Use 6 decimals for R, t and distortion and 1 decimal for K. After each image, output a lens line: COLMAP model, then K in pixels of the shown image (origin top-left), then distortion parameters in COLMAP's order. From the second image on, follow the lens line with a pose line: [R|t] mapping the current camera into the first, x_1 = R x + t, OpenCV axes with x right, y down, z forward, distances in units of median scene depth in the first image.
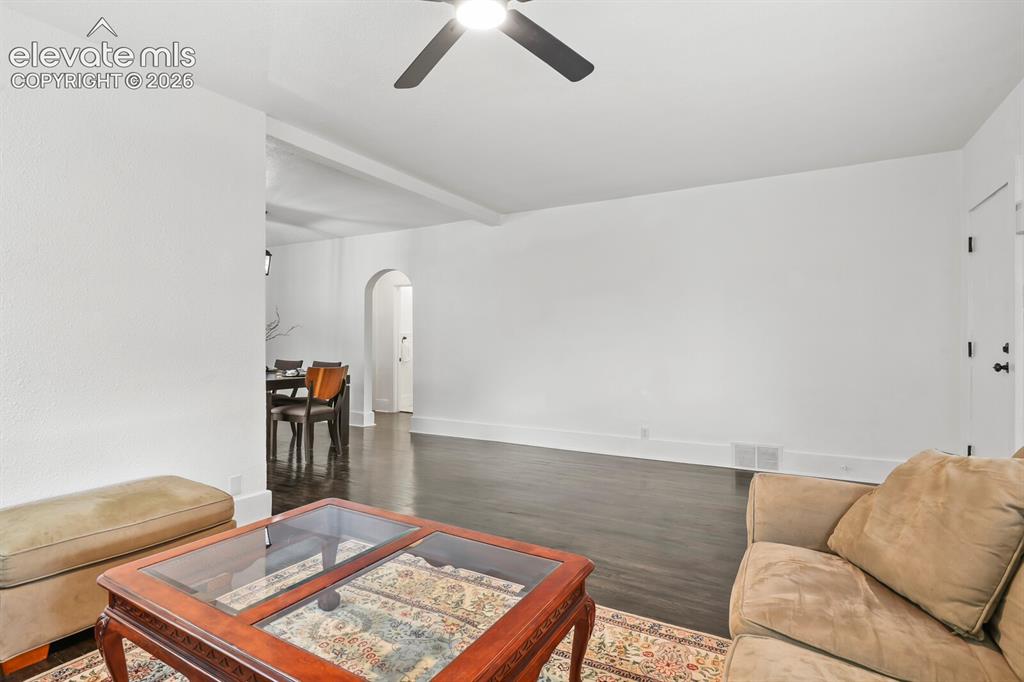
lens RADIAL K [[498.5, 0, 510.1], [0, 498.5, 339.7], [0, 0, 1]] dist [-0.014034, -0.000738]
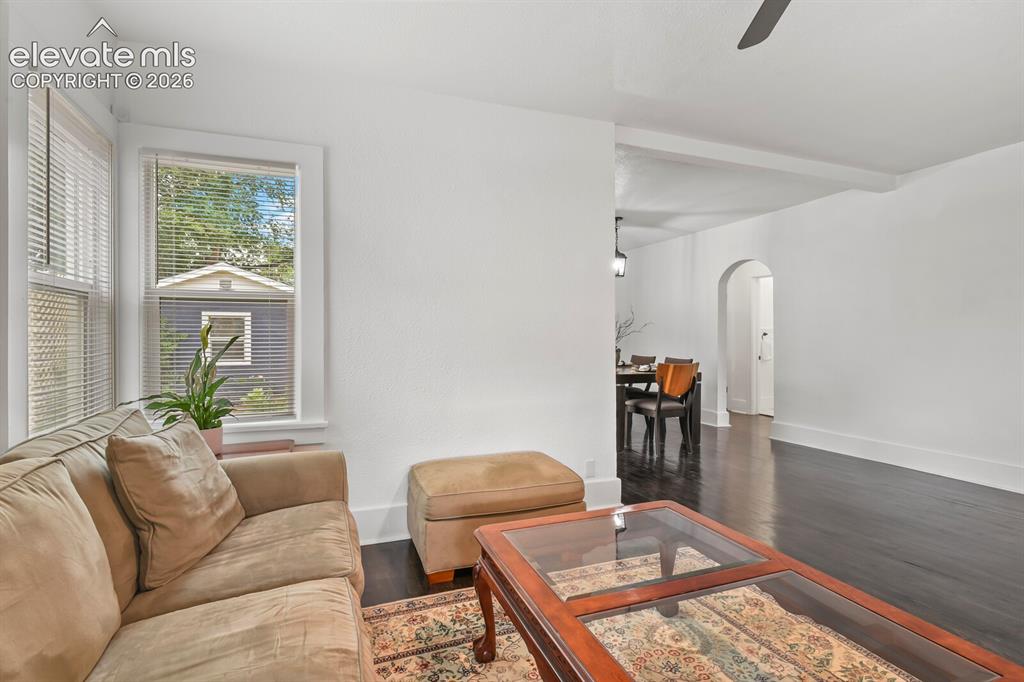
lens RADIAL K [[494.1, 0, 511.4], [0, 494.1, 337.7], [0, 0, 1]] dist [-0.013627, -0.000972]
pose [[0.772638, -0.000790, -0.634846, 0.006787], [0.002816, 0.999994, 0.002182, 0.000011], [0.634840, -0.003474, 0.772636, 0.053499]]
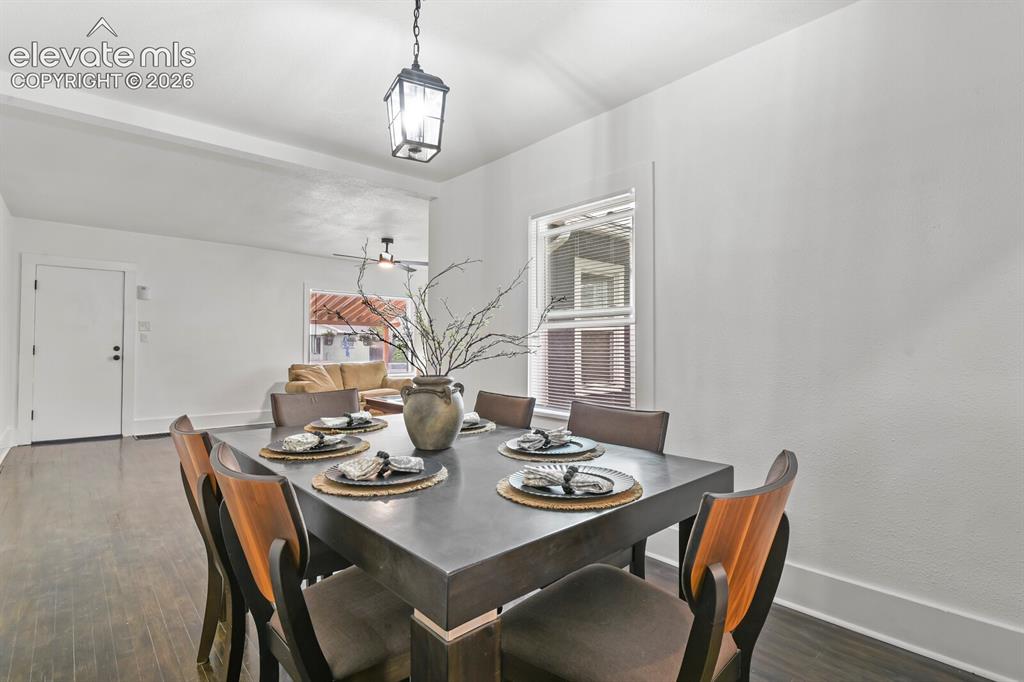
lens RADIAL K [[498.5, 0, 510.1], [0, 498.5, 339.7], [0, 0, 1]] dist [-0.014034, -0.000738]
pose [[-0.952347, 0.000880, 0.305014, -1.336704], [-0.005139, 0.999808, -0.018930, 0.013252], [-0.304972, -0.019596, -0.952160, 2.682563]]
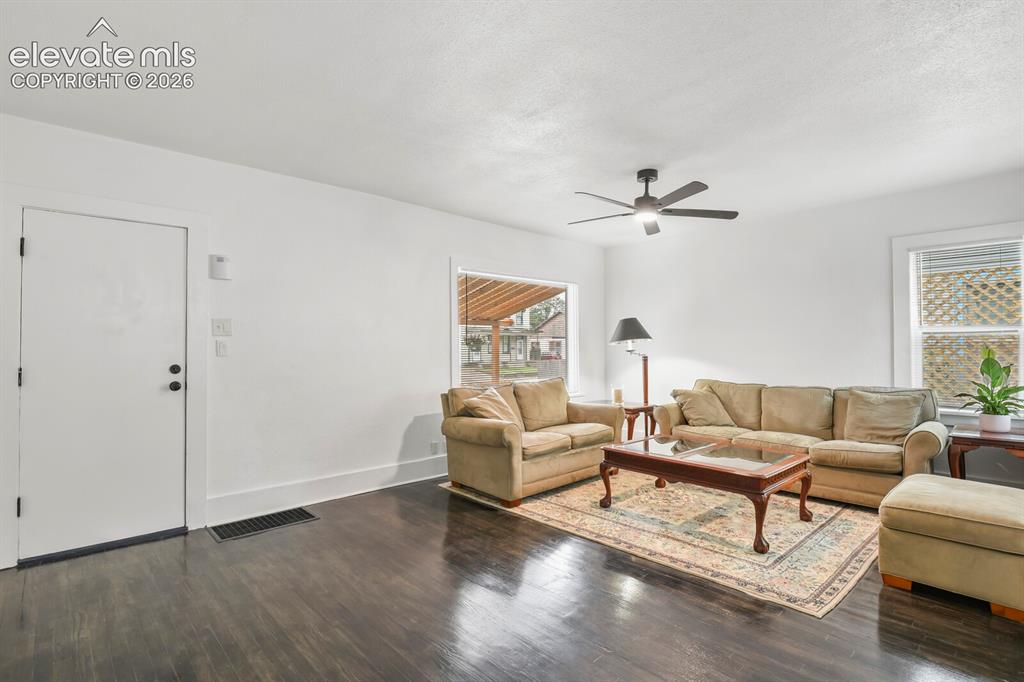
lens RADIAL K [[498.5, 0, 510.1], [0, 498.5, 339.7], [0, 0, 1]] dist [-0.014034, -0.000738]
pose [[-0.951863, 0.007478, 0.306432, -0.095584], [0.003082, 0.999885, -0.014828, -0.032741], [-0.306508, -0.013170, -0.951777, 1.991391]]
